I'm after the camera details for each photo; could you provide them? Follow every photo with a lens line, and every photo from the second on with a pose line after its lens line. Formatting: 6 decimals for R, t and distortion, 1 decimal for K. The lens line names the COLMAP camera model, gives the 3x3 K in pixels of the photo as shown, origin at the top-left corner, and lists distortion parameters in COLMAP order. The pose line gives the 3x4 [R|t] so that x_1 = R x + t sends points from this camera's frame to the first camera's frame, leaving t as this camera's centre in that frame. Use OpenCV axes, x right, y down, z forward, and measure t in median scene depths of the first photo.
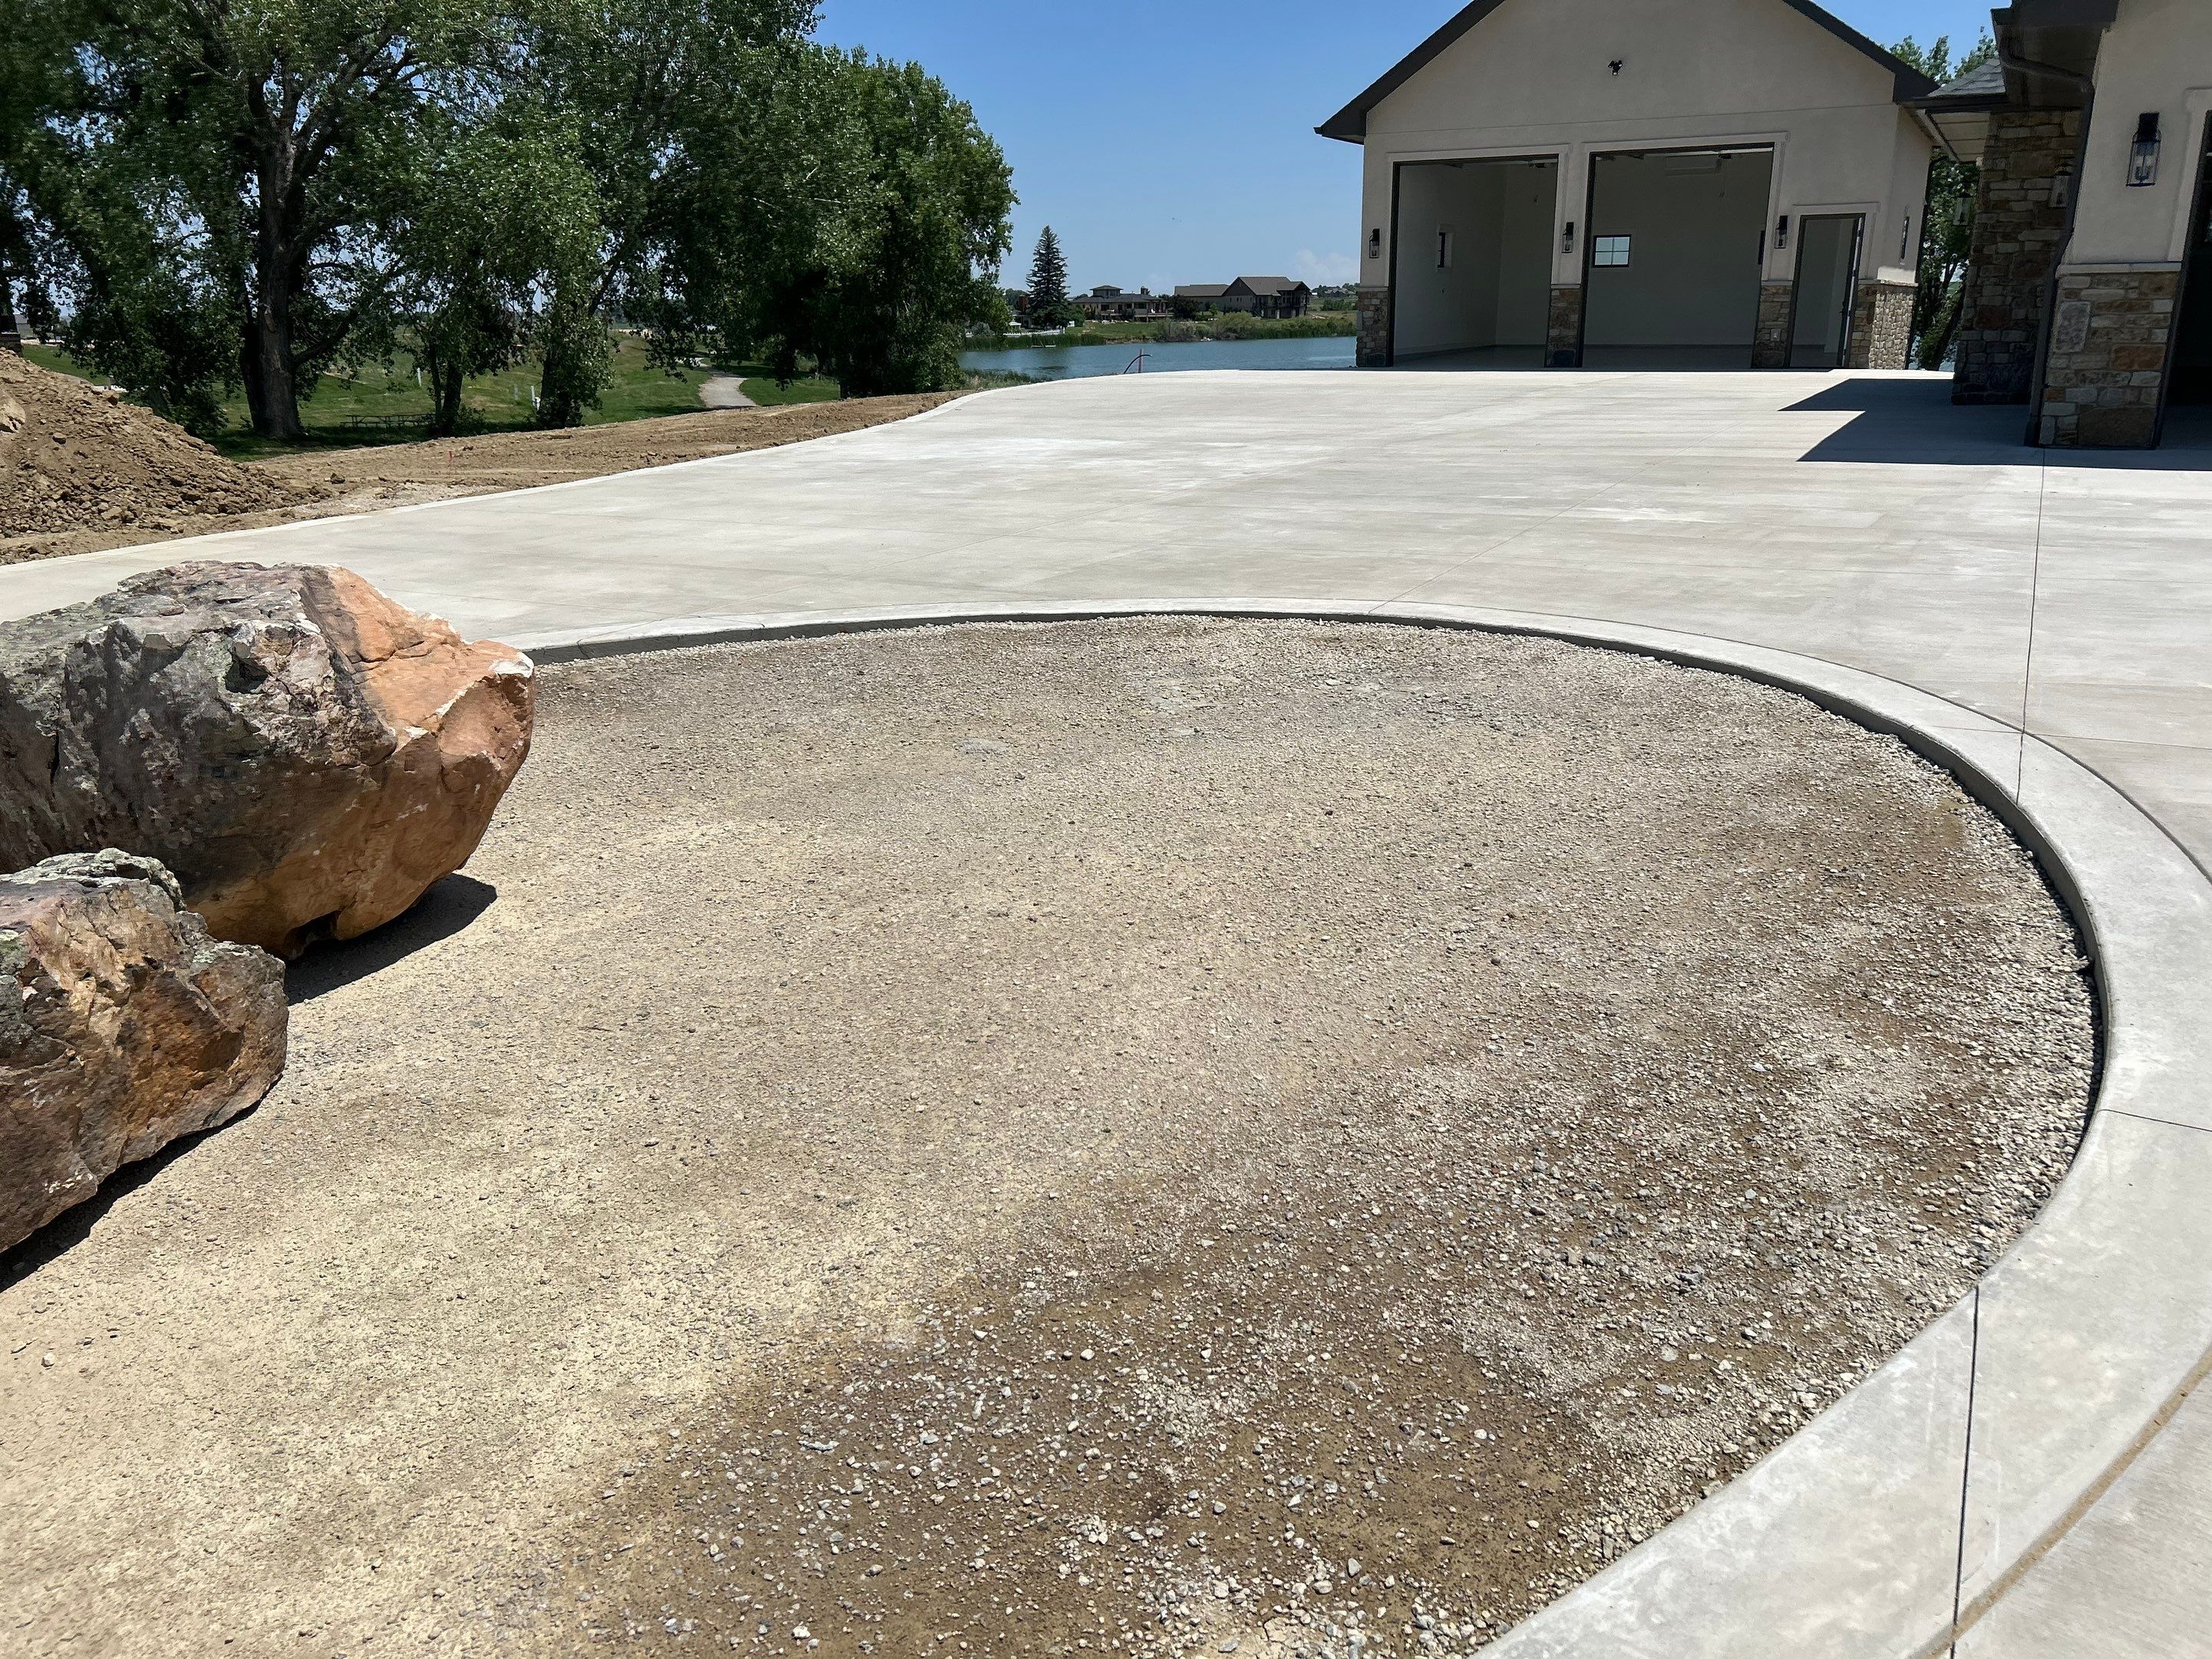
lens RADIAL K [[1676.5, 0, 1106.0], [0, 1676.5, 829.5], [0, 0, 1]] dist [0.025445, -0.023903]
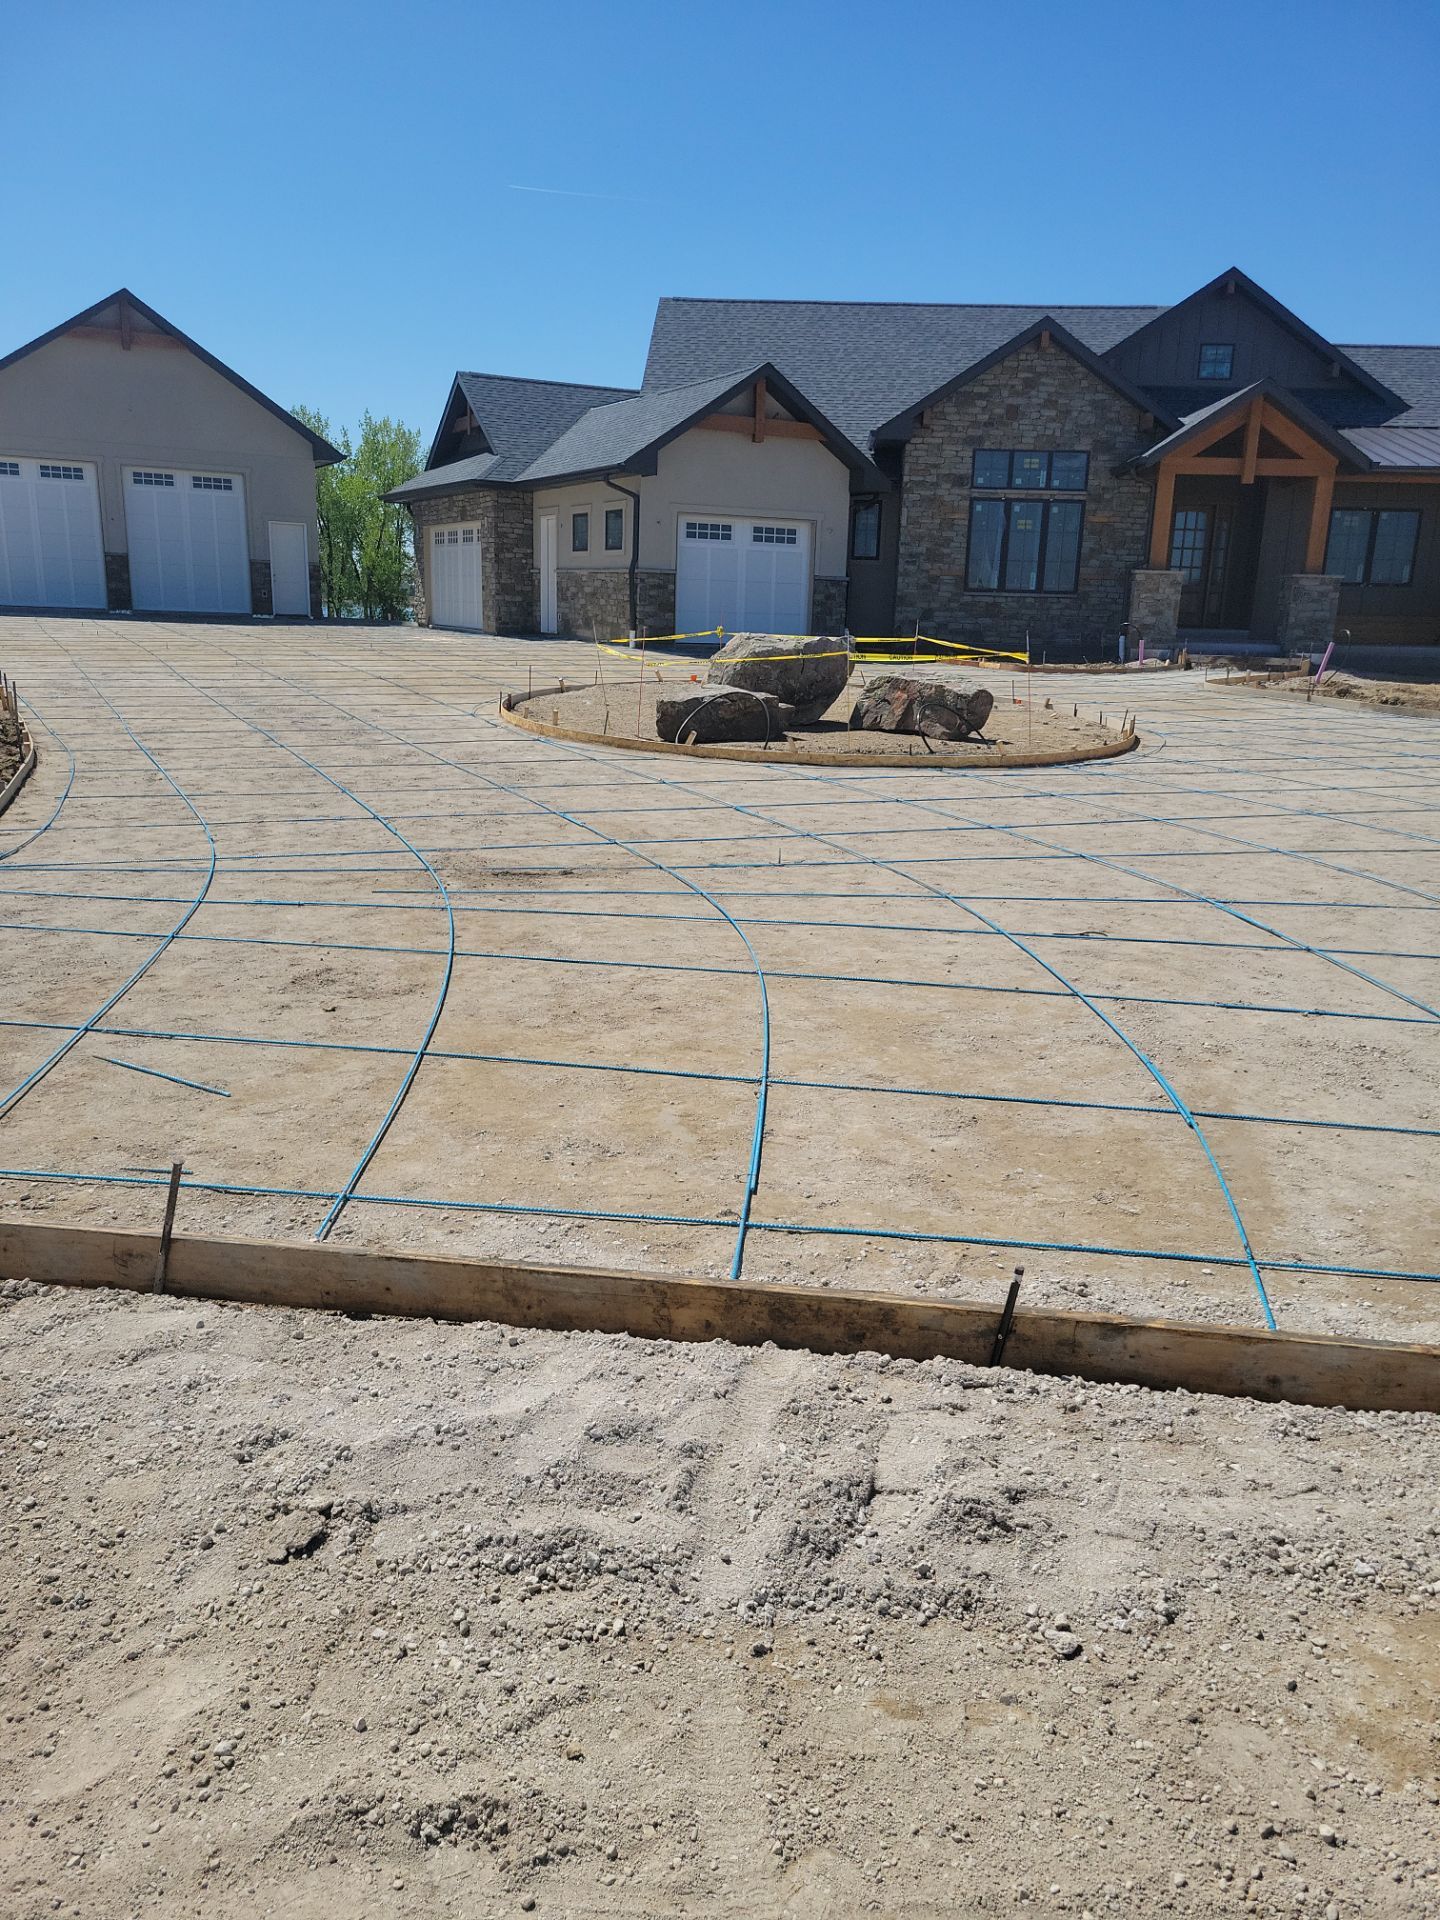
lens RADIAL K [[1333.7, 0, 750.1], [0, 1333.7, 958.7], [0, 0, 1]] dist [0.020938, -0.003950]
pose [[0.590824, -0.180356, 0.786383, -4.253042], [0.200948, 0.976873, 0.073069, 0.486737], [-0.781375, 0.114851, 0.613402, -1.125361]]
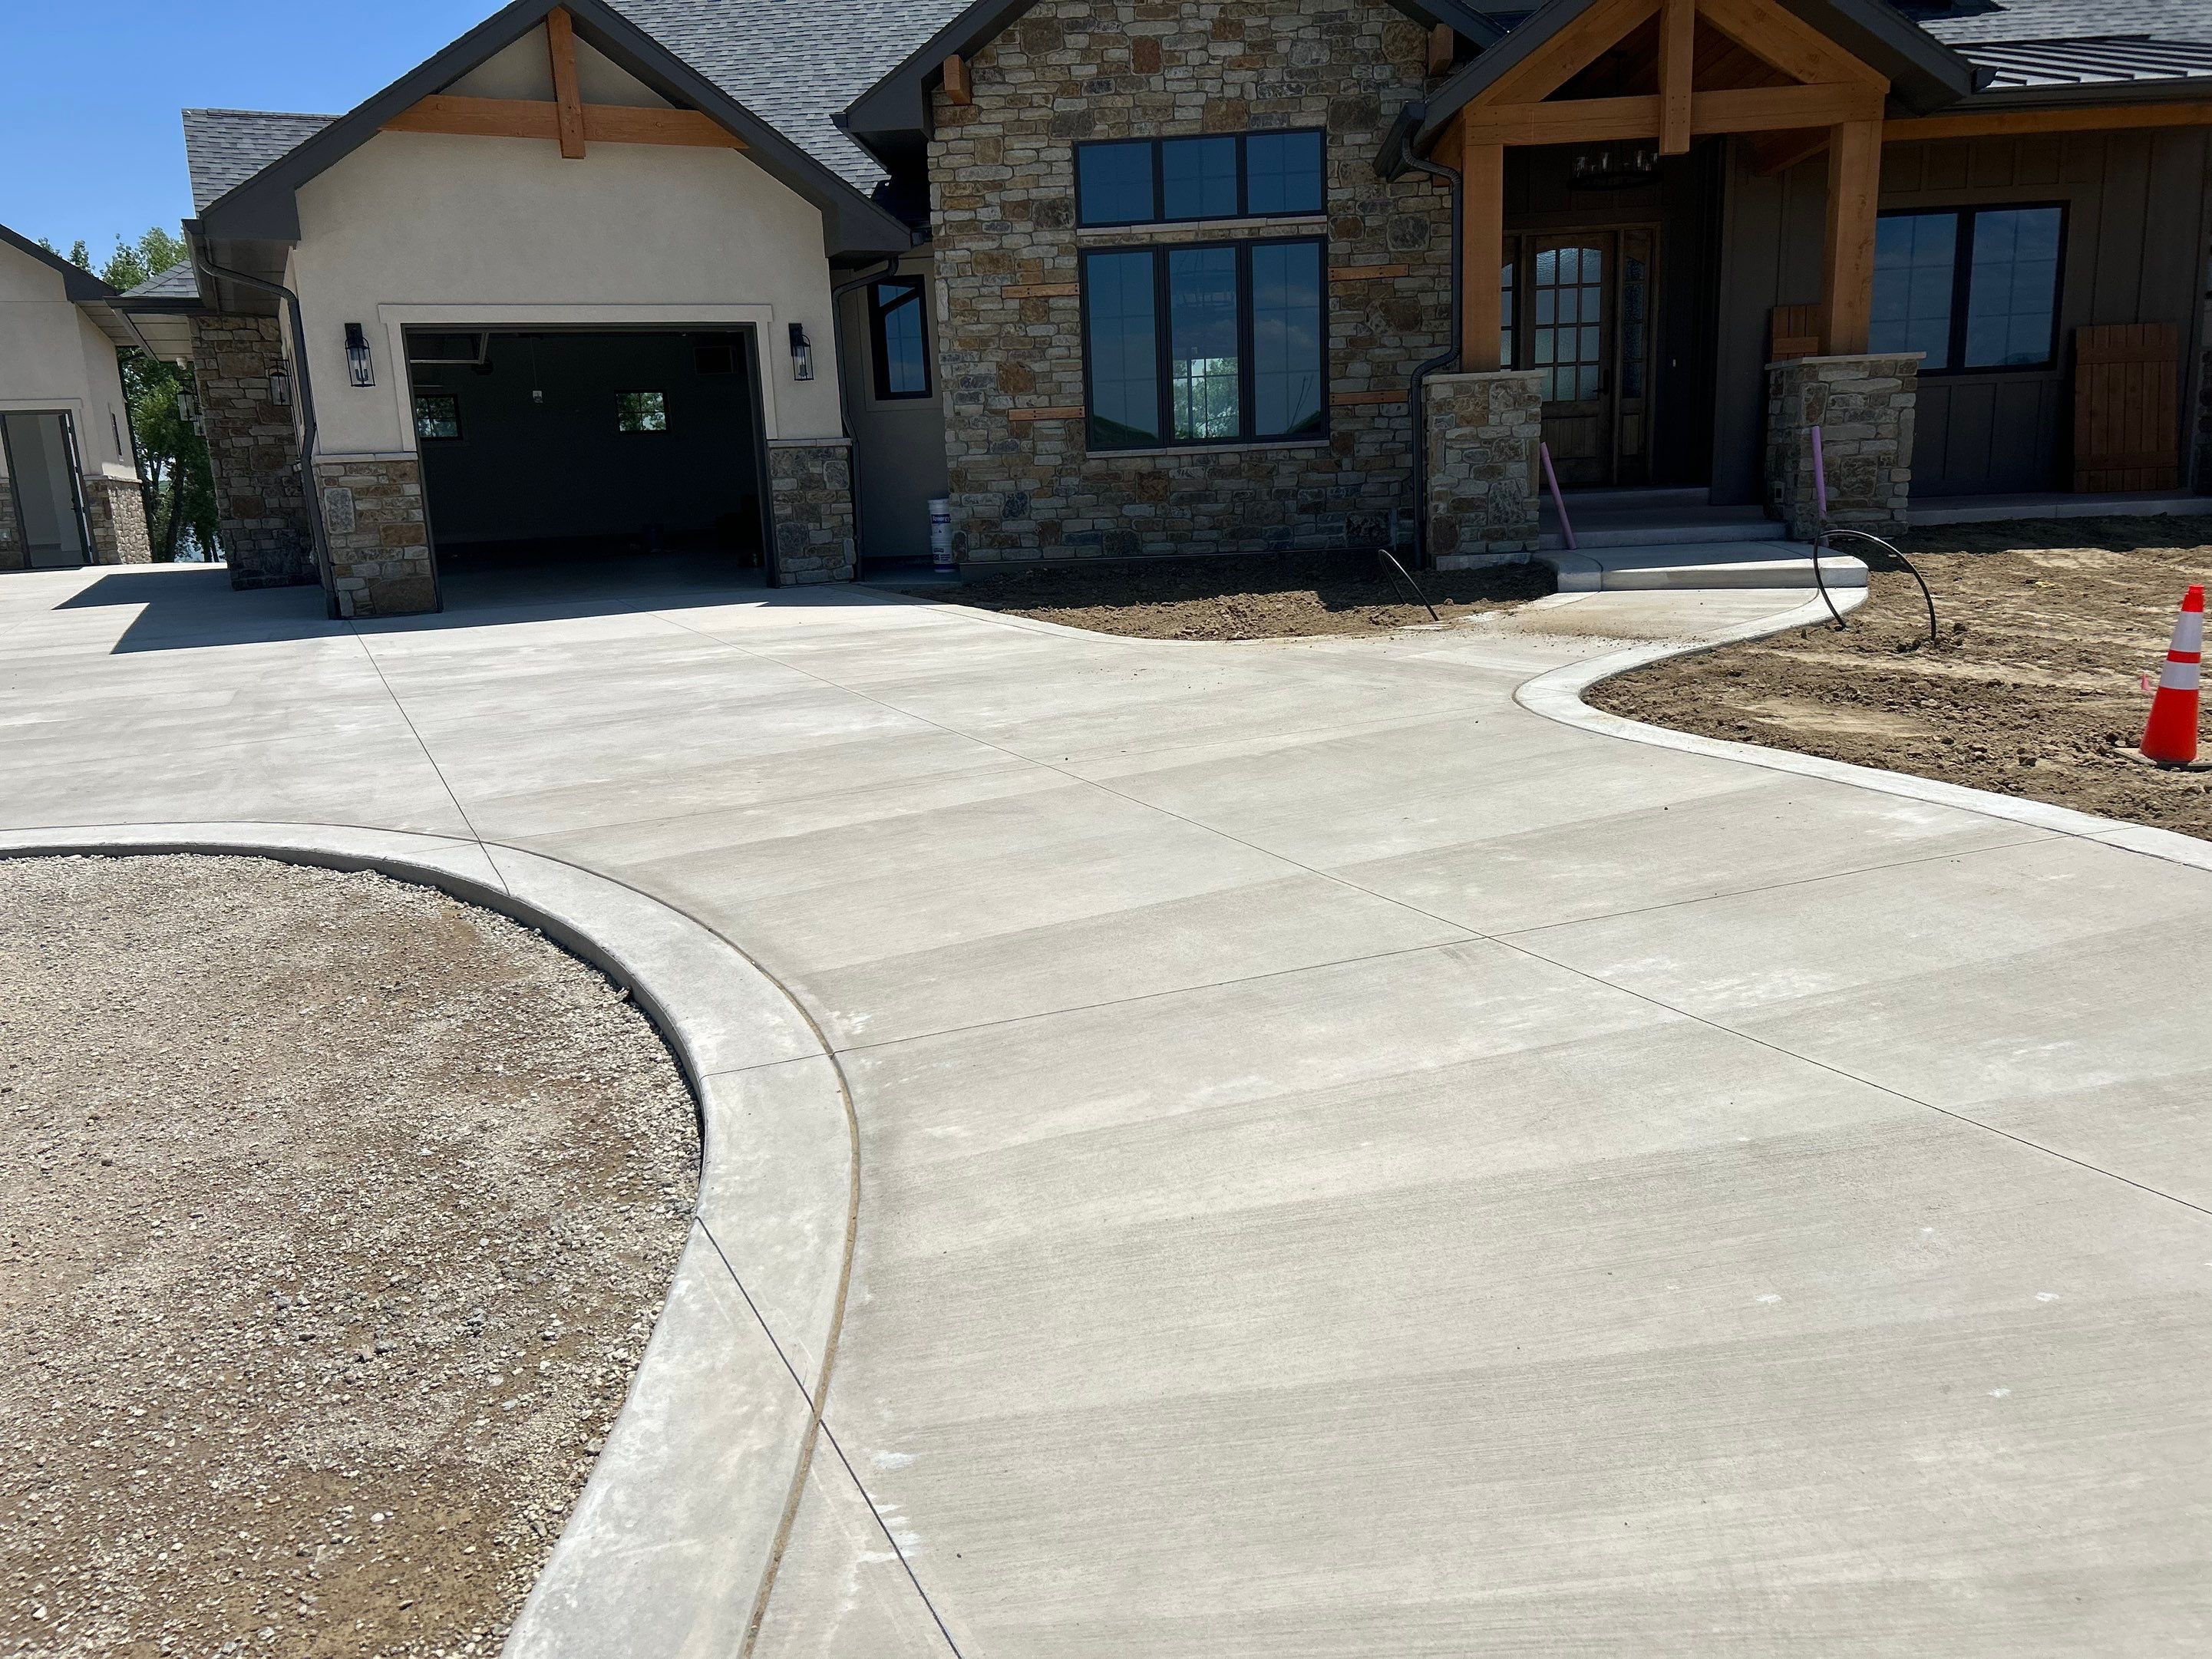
lens RADIAL K [[1676.5, 0, 1106.0], [0, 1676.5, 829.5], [0, 0, 1]] dist [0.025445, -0.023903]
pose [[0.587882, -0.187024, 0.787030, -0.142499], [0.270603, 0.962325, 0.026549, 0.025885], [-0.762344, 0.197365, 0.616343, -0.036292]]
